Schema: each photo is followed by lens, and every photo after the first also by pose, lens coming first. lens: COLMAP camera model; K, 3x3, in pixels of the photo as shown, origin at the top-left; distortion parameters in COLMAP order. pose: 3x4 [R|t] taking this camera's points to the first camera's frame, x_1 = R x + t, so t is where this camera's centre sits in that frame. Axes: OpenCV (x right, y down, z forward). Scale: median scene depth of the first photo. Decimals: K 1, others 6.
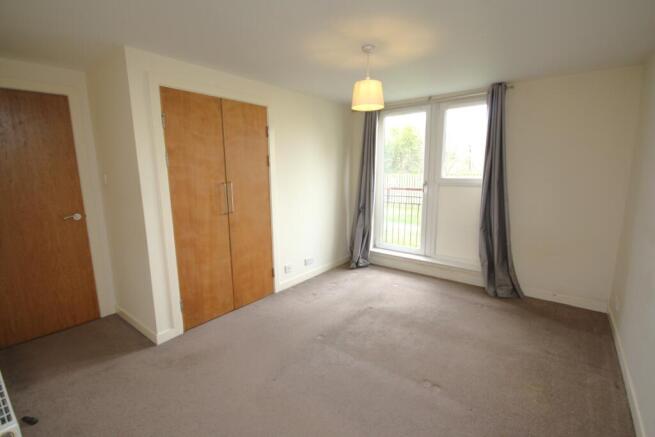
lens RADIAL K [[304.0, 0, 327.5], [0, 304.0, 218.5], [0, 0, 1]] dist [0.000372, 0.000174]
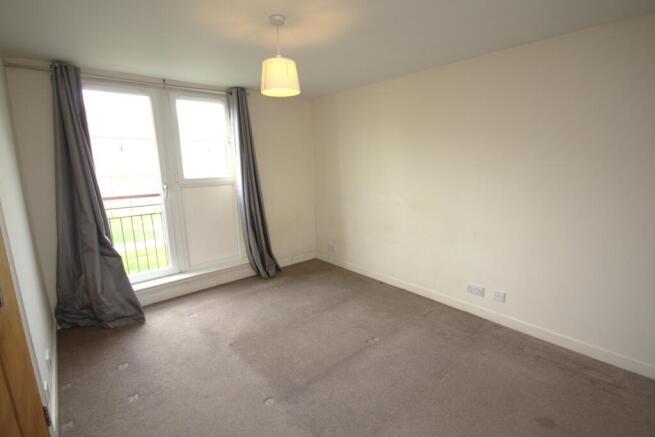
lens RADIAL K [[304.0, 0, 327.5], [0, 304.0, 218.5], [0, 0, 1]] dist [0.000372, 0.000174]
pose [[0.199093, -0.179287, 0.963441, -0.416229], [0.172374, 0.974201, 0.145669, -0.080930], [-0.964702, 0.137071, 0.224861, 0.438412]]
